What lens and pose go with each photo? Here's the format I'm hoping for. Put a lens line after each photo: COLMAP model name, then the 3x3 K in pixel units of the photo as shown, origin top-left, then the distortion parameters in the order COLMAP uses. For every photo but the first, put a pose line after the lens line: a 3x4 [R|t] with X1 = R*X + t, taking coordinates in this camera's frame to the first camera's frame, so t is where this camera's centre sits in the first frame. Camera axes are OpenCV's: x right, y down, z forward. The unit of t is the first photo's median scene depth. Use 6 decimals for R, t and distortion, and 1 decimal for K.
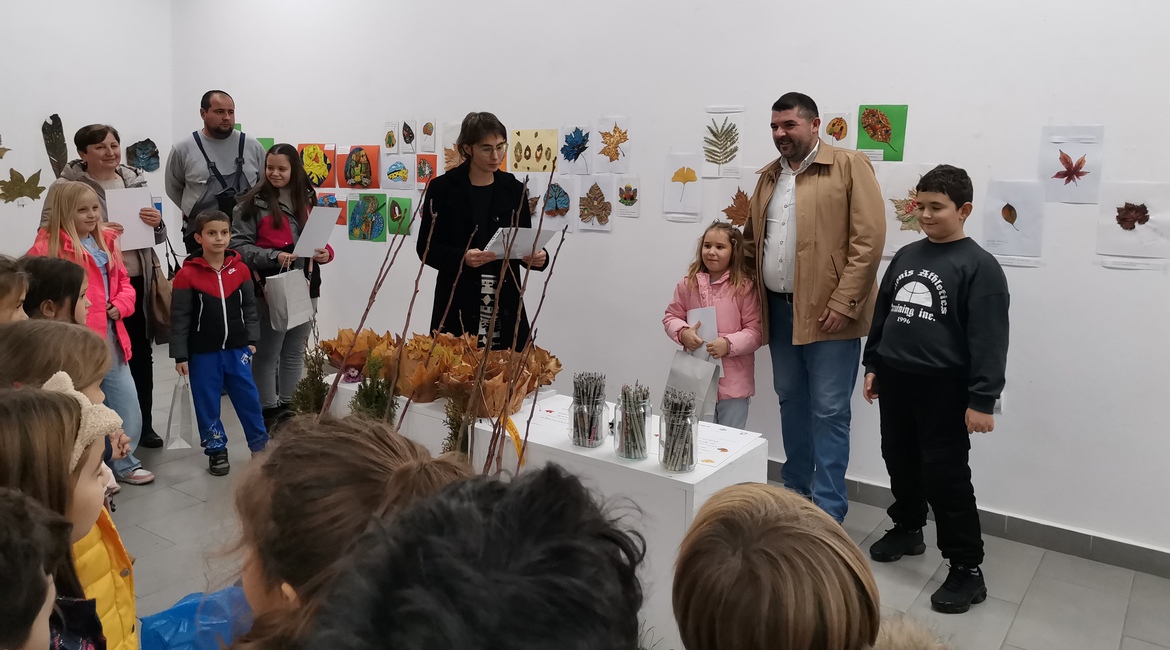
lens RADIAL K [[901.1, 0, 580.3], [0, 901.1, 261.0], [0, 0, 1]] dist [0.136721, -0.160010]
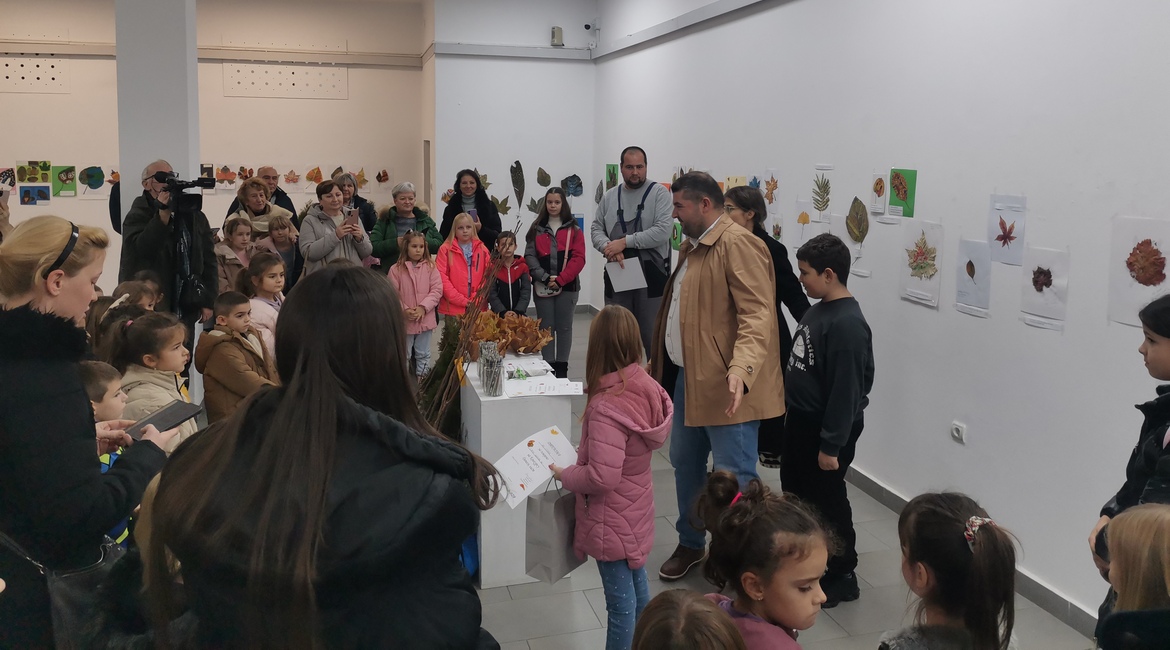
lens RADIAL K [[893.8, 0, 587.5], [0, 893.8, 222.9], [0, 0, 1]] dist [0.132397, -0.158600]
pose [[0.785736, 0.041880, -0.617143, 0.820112], [-0.070327, 0.997284, -0.021863, -0.052456], [0.614551, 0.060580, 0.786548, -0.188254]]
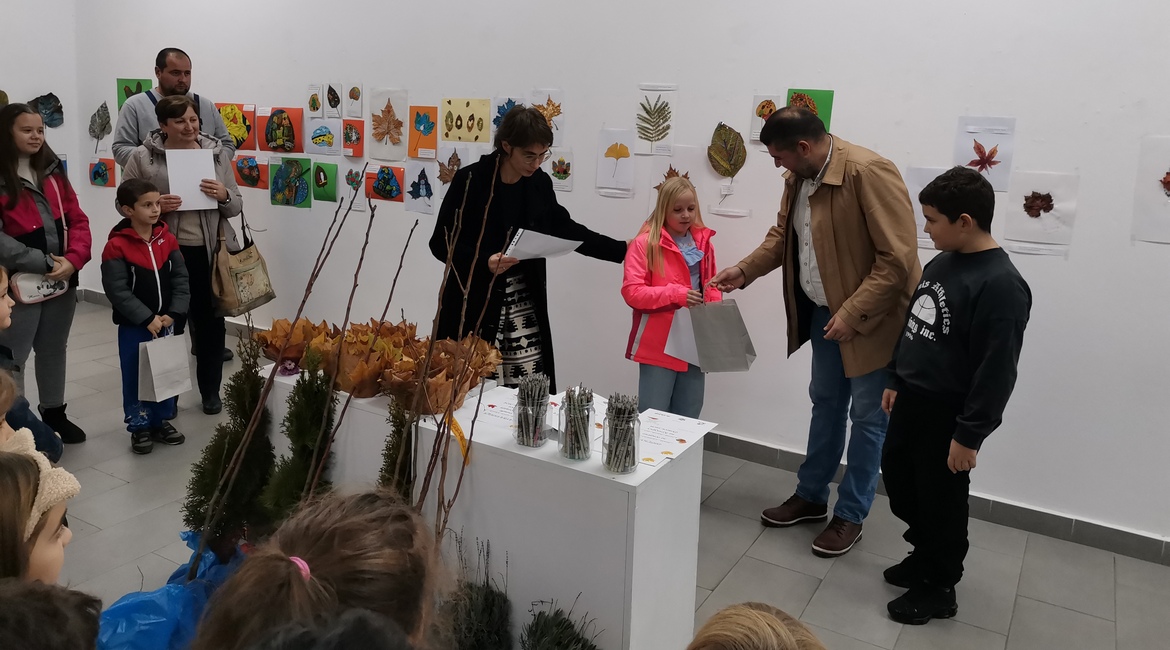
lens RADIAL K [[901.1, 0, 580.3], [0, 901.1, 261.0], [0, 0, 1]] dist [0.136721, -0.160010]
pose [[0.996189, 0.002894, 0.087176, -0.017320], [-0.008212, 0.998122, 0.060711, -0.042640], [-0.086836, -0.061195, 0.994341, -0.007524]]
